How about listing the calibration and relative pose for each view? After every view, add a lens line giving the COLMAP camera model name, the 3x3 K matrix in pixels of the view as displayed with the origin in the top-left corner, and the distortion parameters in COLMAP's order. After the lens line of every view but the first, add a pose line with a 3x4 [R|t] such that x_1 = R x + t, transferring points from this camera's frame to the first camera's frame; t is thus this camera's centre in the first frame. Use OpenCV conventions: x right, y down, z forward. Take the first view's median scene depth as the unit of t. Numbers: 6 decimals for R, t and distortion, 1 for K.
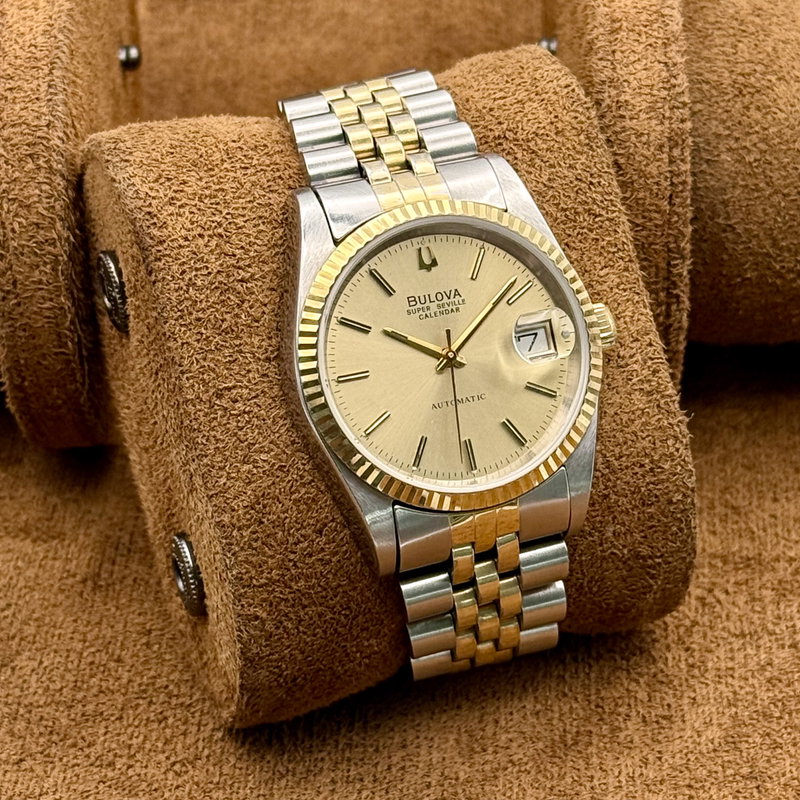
lens RADIAL K [[2636.5, 0, 400.0], [0, 2636.5, 400.0], [0, 0, 1]] dist [0.879060, -0.632198]
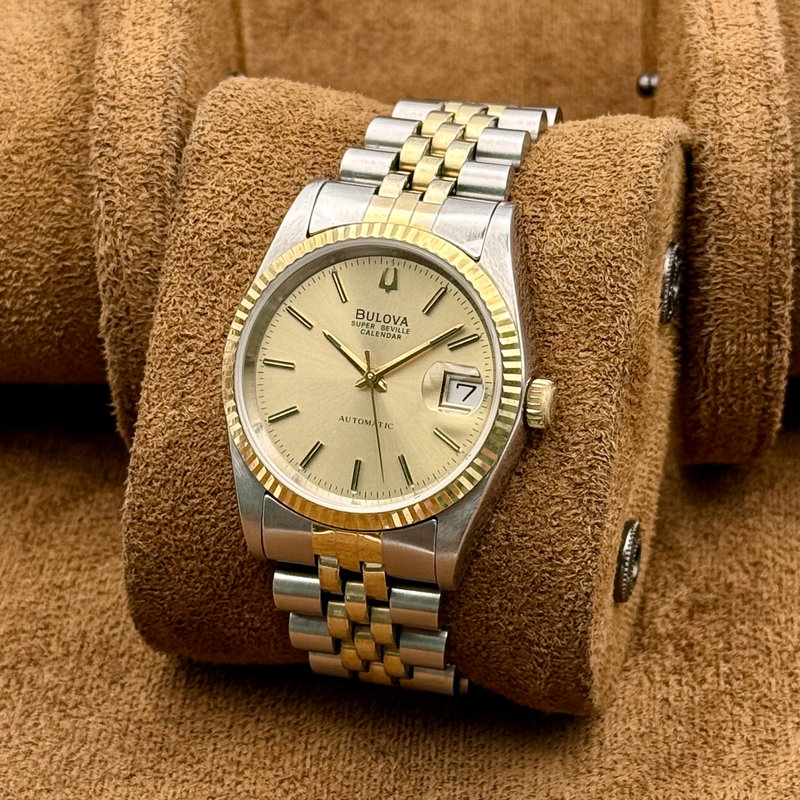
lens RADIAL K [[2636.5, 0, 400.0], [0, 2636.5, 400.0], [0, 0, 1]] dist [0.879060, -0.632198]
pose [[0.825254, 0.331584, -0.457174, 0.477260], [-0.320971, 0.941426, 0.103418, -0.112525], [0.464687, 0.061394, 0.883344, 0.106540]]
